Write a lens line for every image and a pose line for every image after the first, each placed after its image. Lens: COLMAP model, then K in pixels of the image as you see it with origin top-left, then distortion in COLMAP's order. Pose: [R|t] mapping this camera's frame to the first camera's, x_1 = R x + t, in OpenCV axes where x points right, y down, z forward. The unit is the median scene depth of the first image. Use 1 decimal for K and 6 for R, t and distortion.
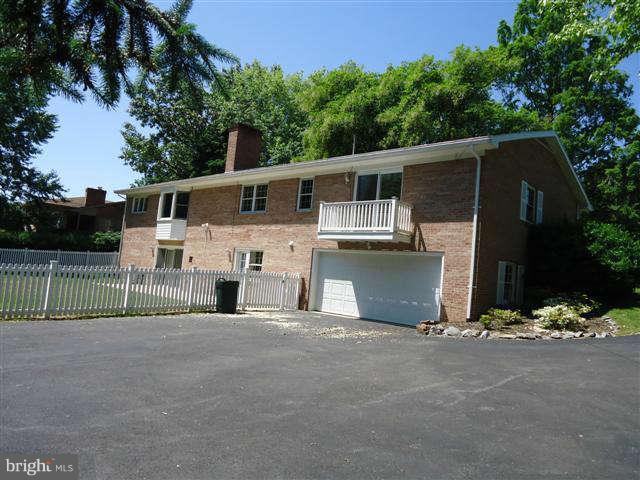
lens RADIAL K [[465.4, 0, 320.0], [0, 465.4, 240.0], [0, 0, 1]] dist [-0.004234, -0.000958]
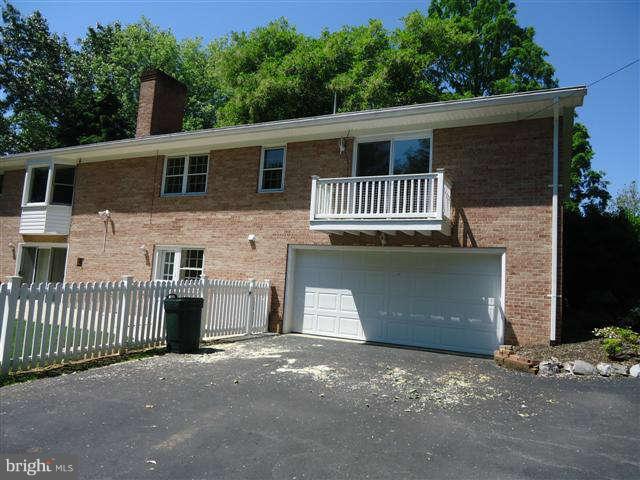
lens RADIAL K [[465.4, 0, 320.0], [0, 465.4, 240.0], [0, 0, 1]] dist [-0.004234, -0.000958]
pose [[0.961191, -0.005032, 0.275839, -0.139246], [0.003204, 0.999970, 0.007079, 0.005209], [-0.275867, -0.005921, 0.961178, 0.259393]]
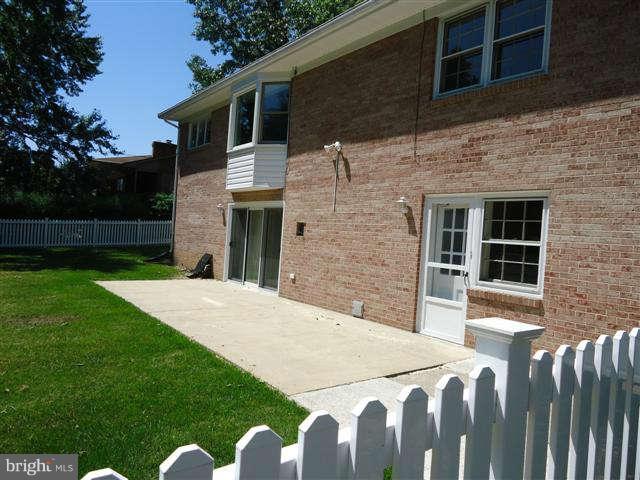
lens RADIAL K [[465.4, 0, 320.0], [0, 465.4, 240.0], [0, 0, 1]] dist [-0.004234, -0.000958]
pose [[0.983962, -0.024178, -0.176731, -0.203049], [0.037966, 0.996456, 0.075060, 0.021557], [0.174290, -0.080566, 0.981393, 0.634582]]
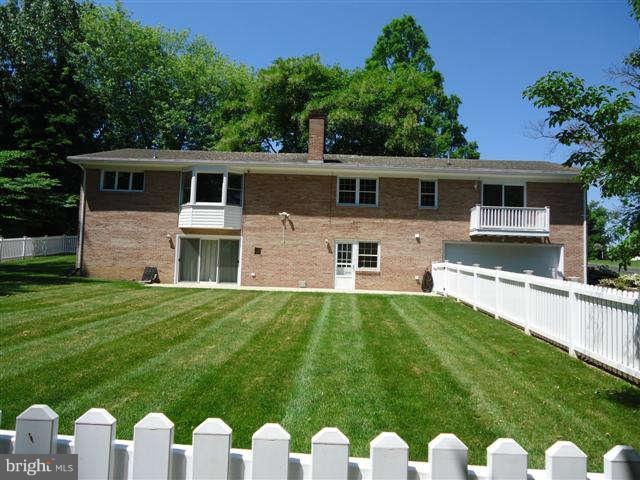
lens RADIAL K [[465.4, 0, 320.0], [0, 465.4, 240.0], [0, 0, 1]] dist [-0.004234, -0.000958]
pose [[0.737602, -0.025538, 0.674753, -0.901242], [-0.021012, 0.997933, 0.060738, -0.042364], [-0.674909, -0.058978, 0.735540, 0.281115]]
